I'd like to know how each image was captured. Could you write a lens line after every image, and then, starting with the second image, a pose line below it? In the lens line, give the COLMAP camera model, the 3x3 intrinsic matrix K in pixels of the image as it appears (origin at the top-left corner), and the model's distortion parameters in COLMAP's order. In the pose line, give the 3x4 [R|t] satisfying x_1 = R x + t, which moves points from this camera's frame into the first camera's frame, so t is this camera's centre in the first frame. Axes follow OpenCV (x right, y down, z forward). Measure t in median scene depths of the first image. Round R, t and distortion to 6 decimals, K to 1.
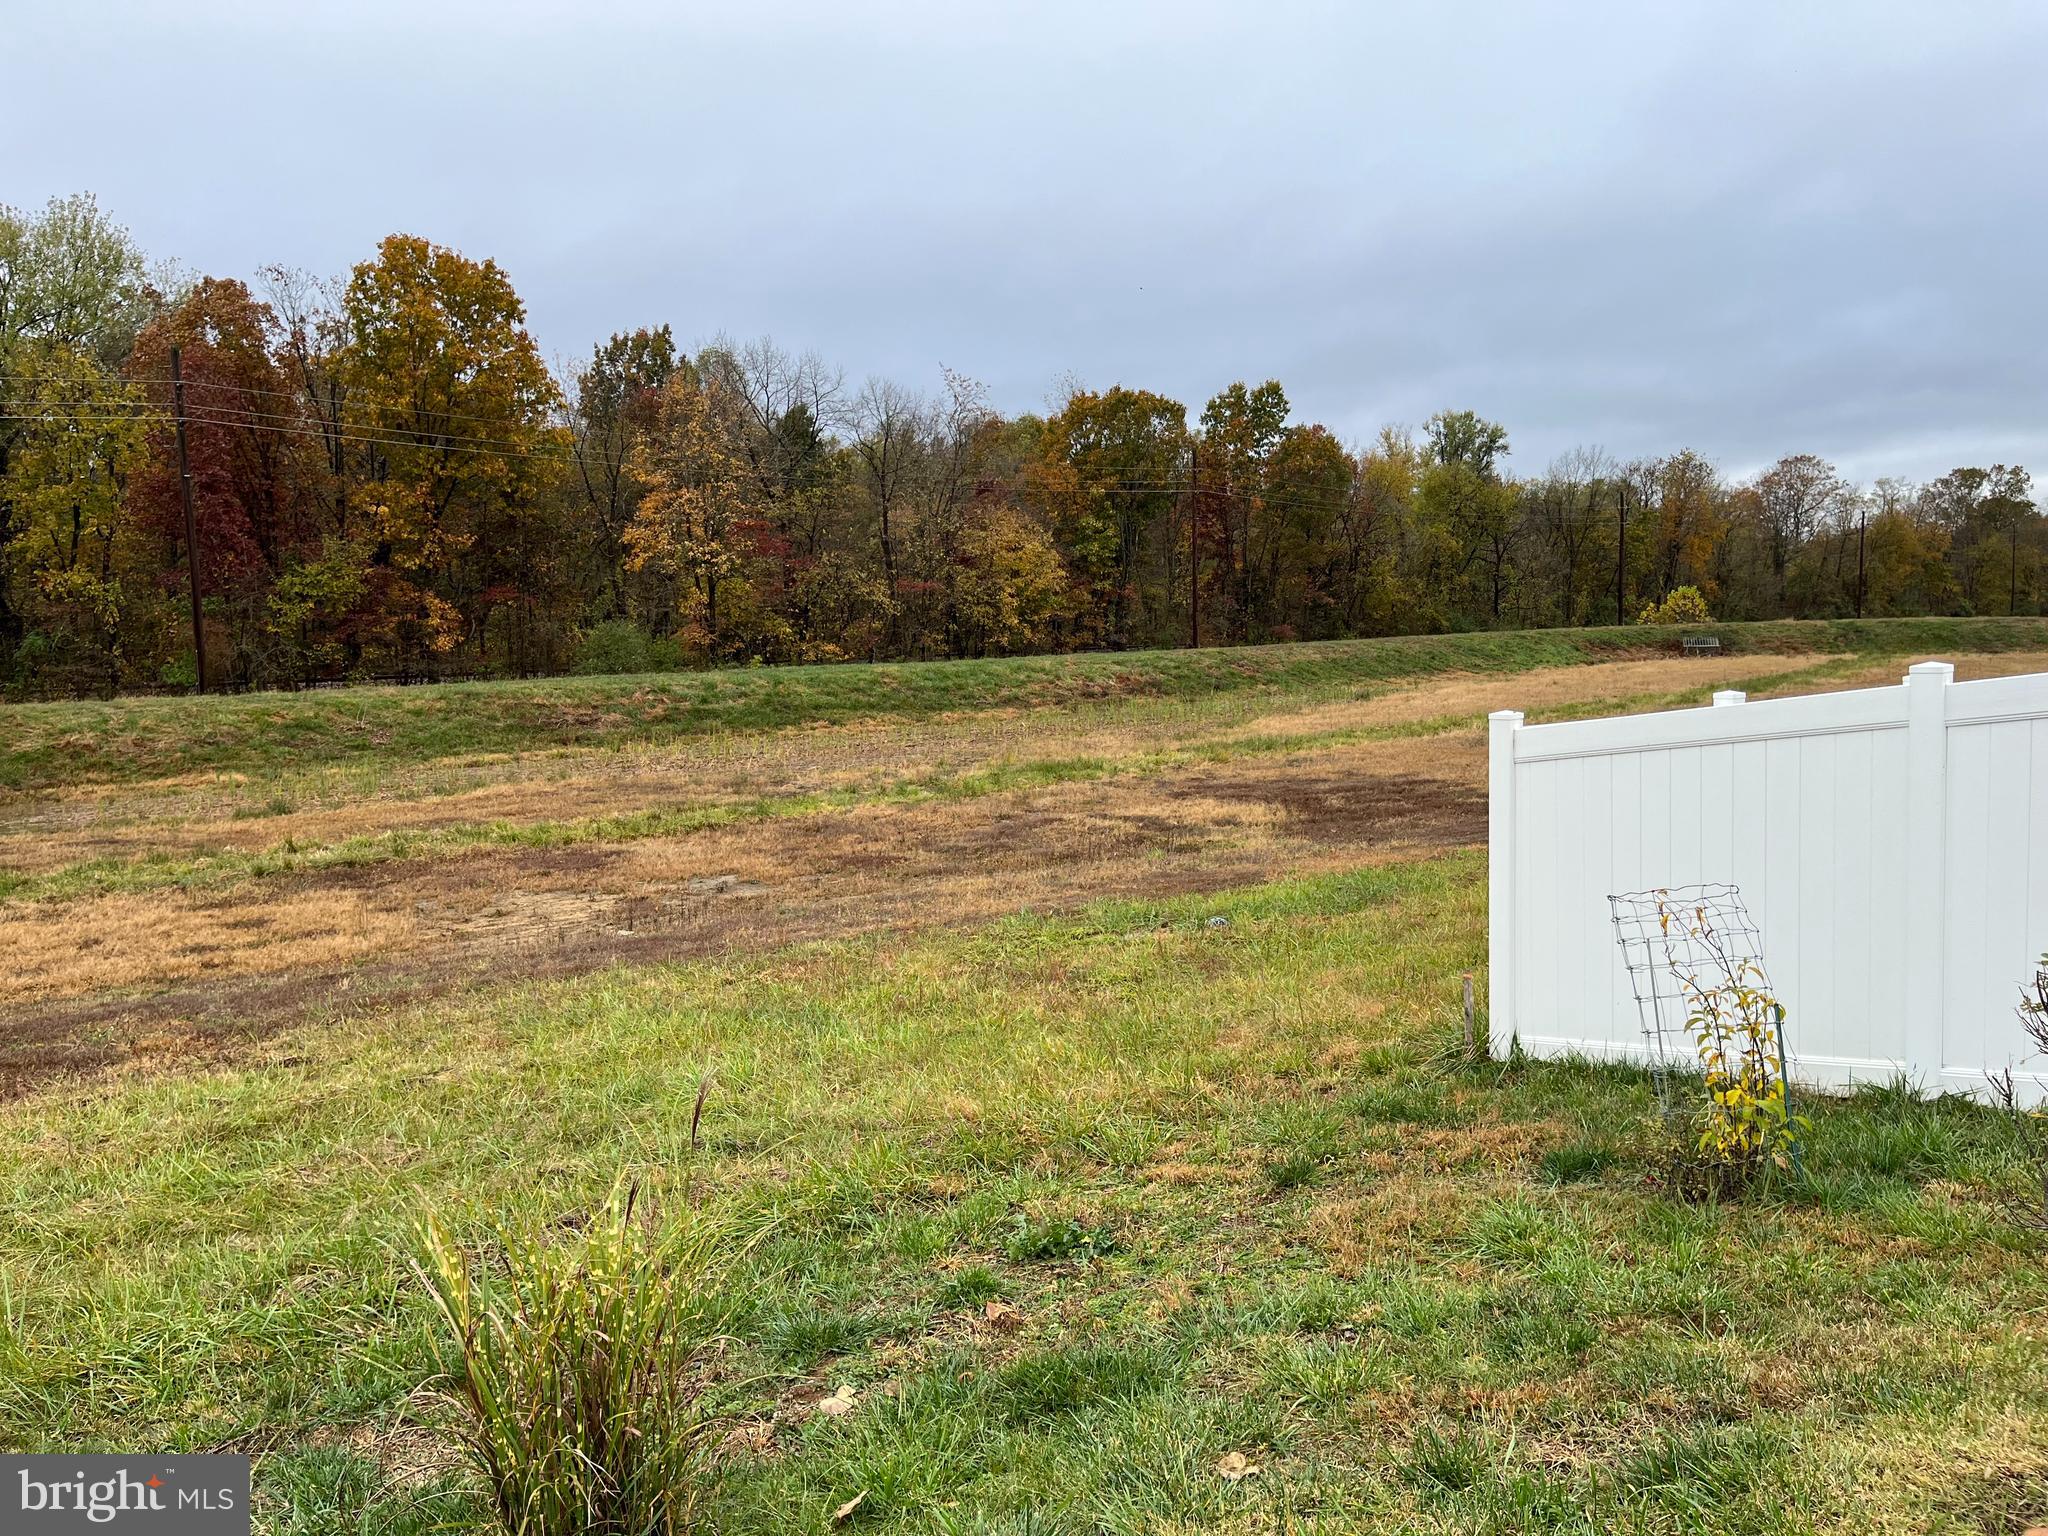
lens RADIAL K [[1551.2, 0, 1027.5], [0, 1551.2, 765.0], [0, 0, 1]] dist [0.056296, -0.036788]
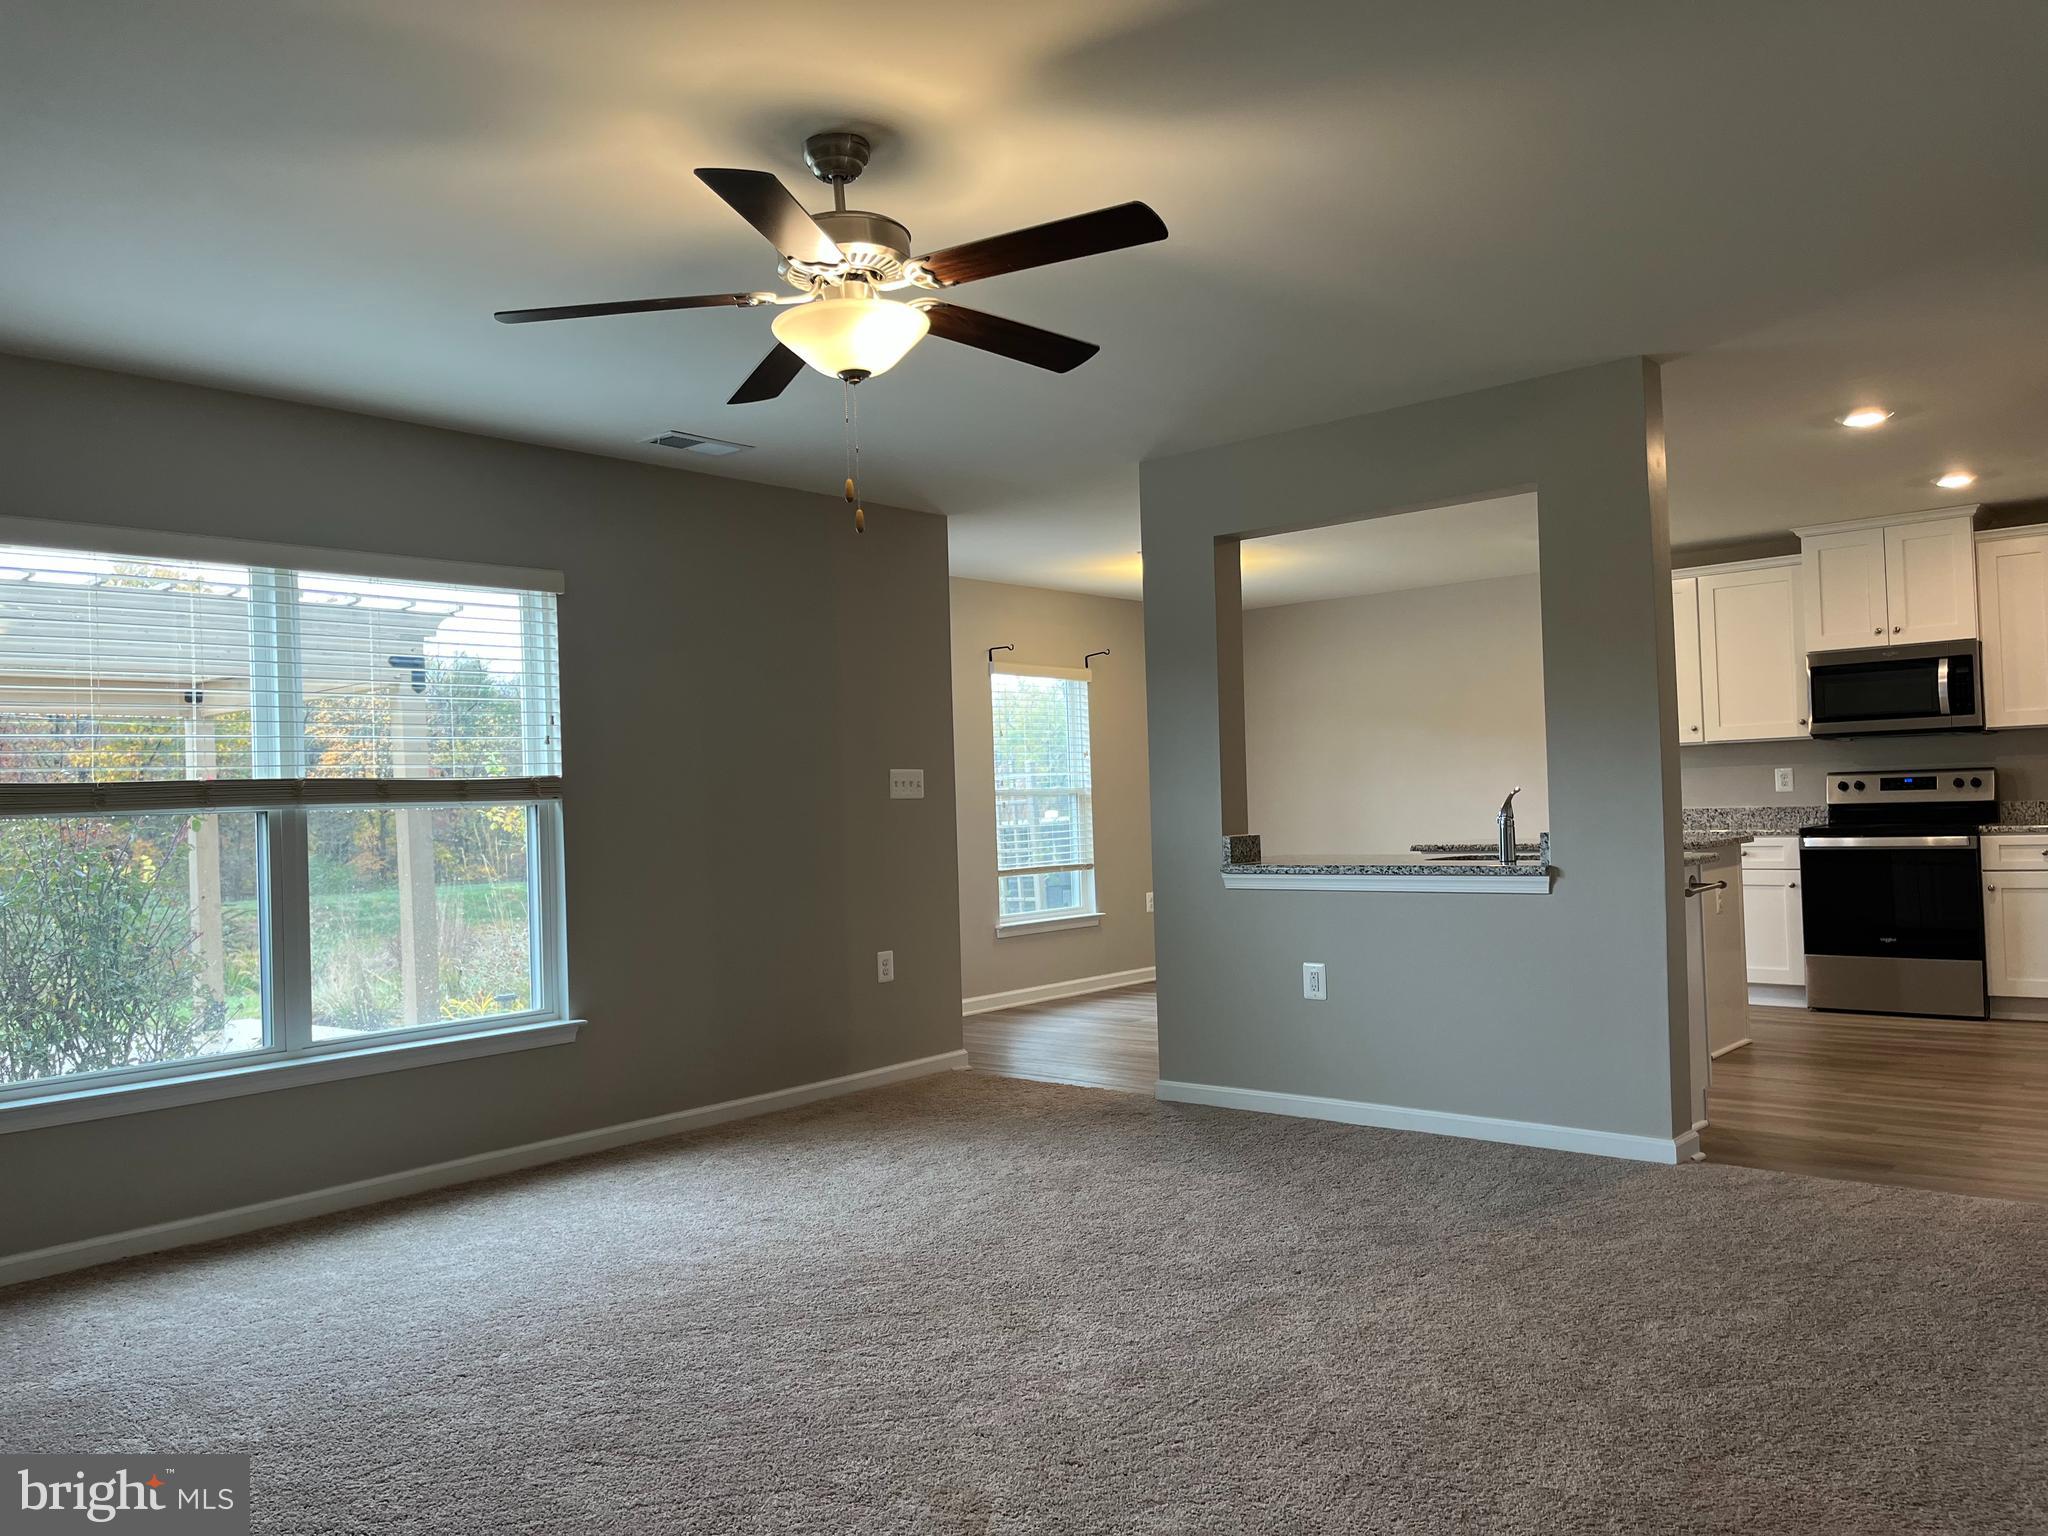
lens RADIAL K [[1551.2, 0, 1018.6], [0, 1551.2, 770.8], [0, 0, 1]] dist [0.056296, -0.036788]
pose [[0.985459, -0.008834, 0.169685, 0.083737], [0.030653, 0.991505, -0.126402, 0.016269], [-0.167127, 0.129766, 0.977358, -0.297451]]
